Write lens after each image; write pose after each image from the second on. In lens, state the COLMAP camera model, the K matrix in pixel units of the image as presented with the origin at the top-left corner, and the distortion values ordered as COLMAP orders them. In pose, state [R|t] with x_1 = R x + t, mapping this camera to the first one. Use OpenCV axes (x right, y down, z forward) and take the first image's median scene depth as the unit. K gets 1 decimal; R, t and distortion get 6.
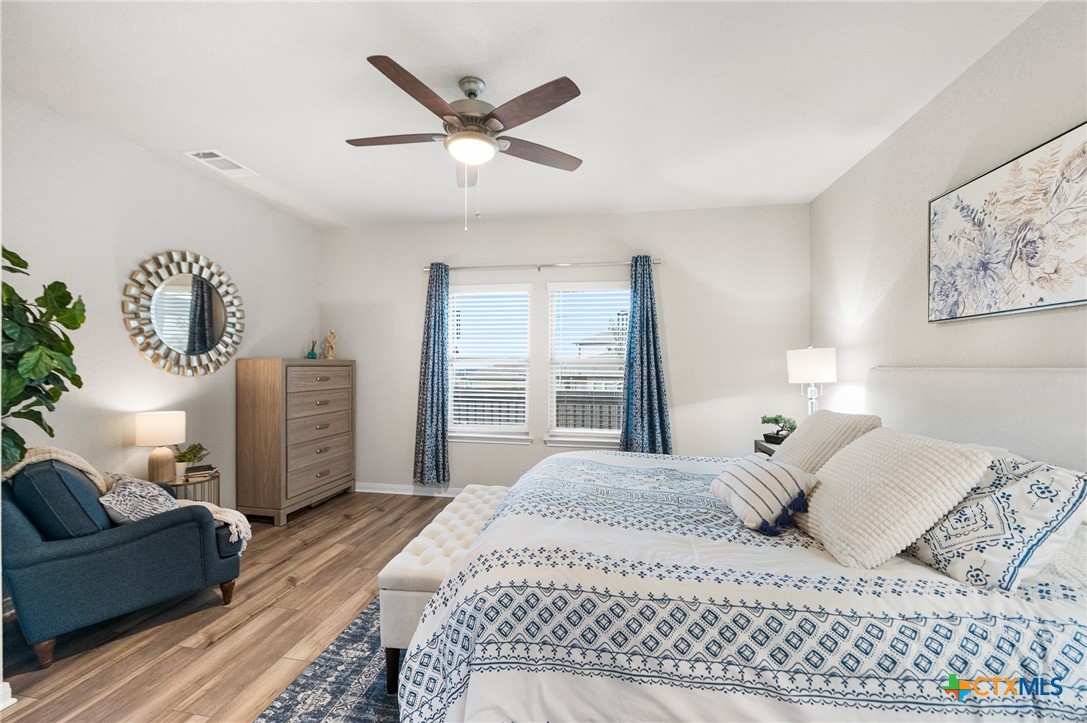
lens RADIAL K [[445.0, 0, 540.0], [0, 445.0, 369.4], [0, 0, 1]] dist [-0.007738, 0.000132]
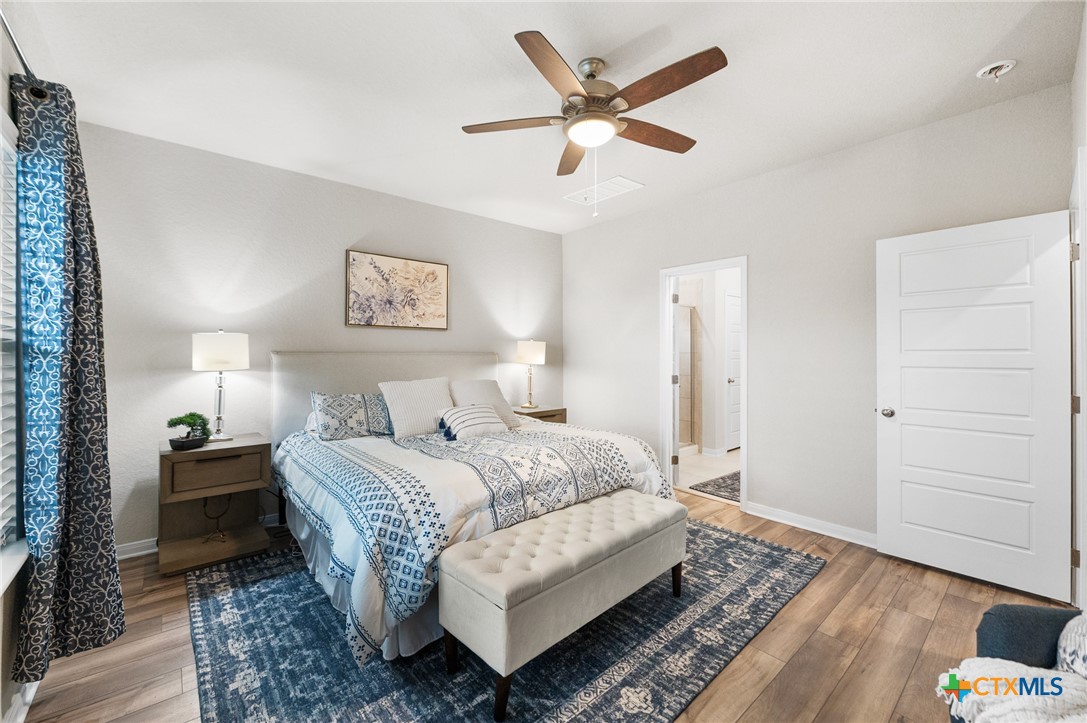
lens RADIAL K [[445.0, 0, 536.3], [0, 445.0, 353.7], [0, 0, 1]] dist [-0.007738, 0.000132]
pose [[-0.768313, -0.003246, 0.640066, -0.686222], [0.002248, 0.999967, 0.007771, -0.012261], [-0.640070, 0.007409, -0.768281, 1.823803]]
